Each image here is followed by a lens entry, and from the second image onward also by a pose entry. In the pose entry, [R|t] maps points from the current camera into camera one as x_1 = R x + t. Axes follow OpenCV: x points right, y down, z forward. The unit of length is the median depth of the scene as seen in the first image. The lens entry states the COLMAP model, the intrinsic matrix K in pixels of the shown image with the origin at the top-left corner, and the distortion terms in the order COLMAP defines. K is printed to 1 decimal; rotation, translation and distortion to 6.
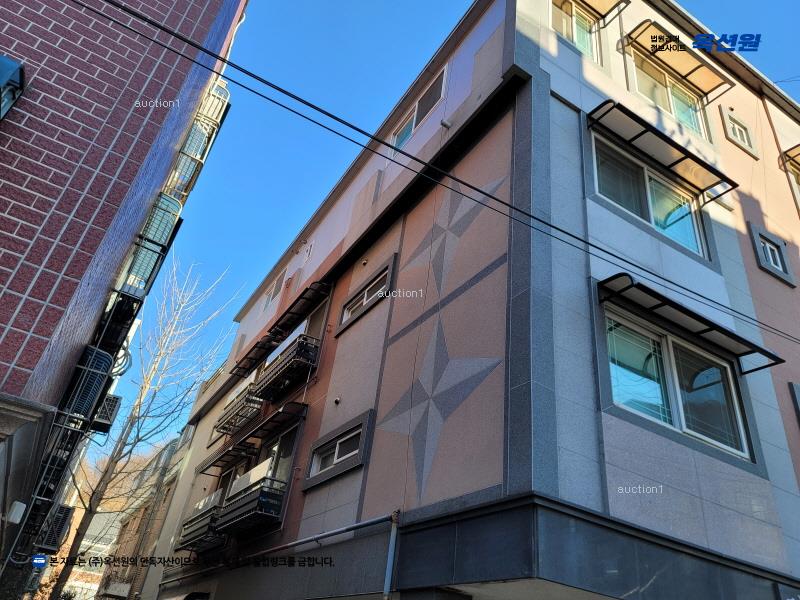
lens RADIAL K [[579.3, 0, 400.0], [0, 579.3, 300.0], [0, 0, 1]] dist [0.090784, -0.073147]
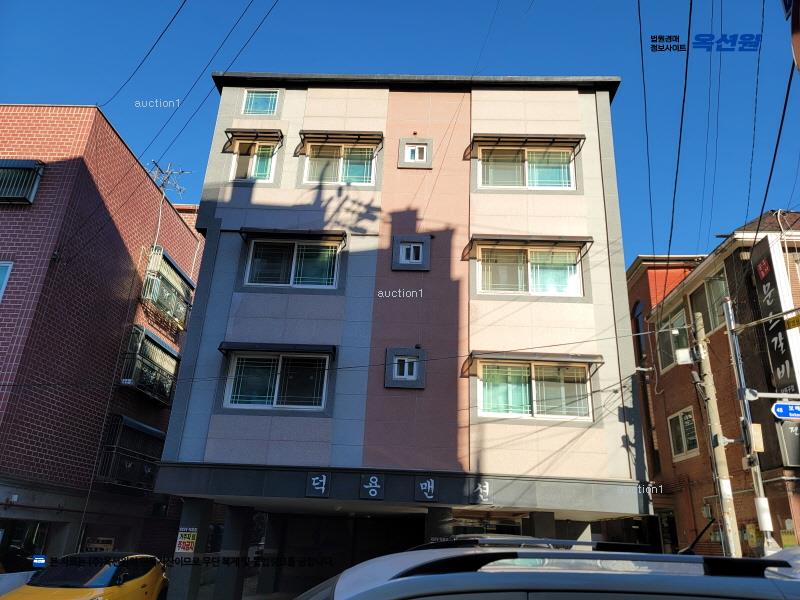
lens RADIAL K [[579.3, 0, 400.0], [0, 579.3, 300.0], [0, 0, 1]] dist [0.090784, -0.073147]
pose [[0.844778, -0.279376, -0.456399, 1.281263], [0.343258, 0.937215, 0.061659, -0.066720], [0.410518, -0.208751, 0.887636, -0.357080]]
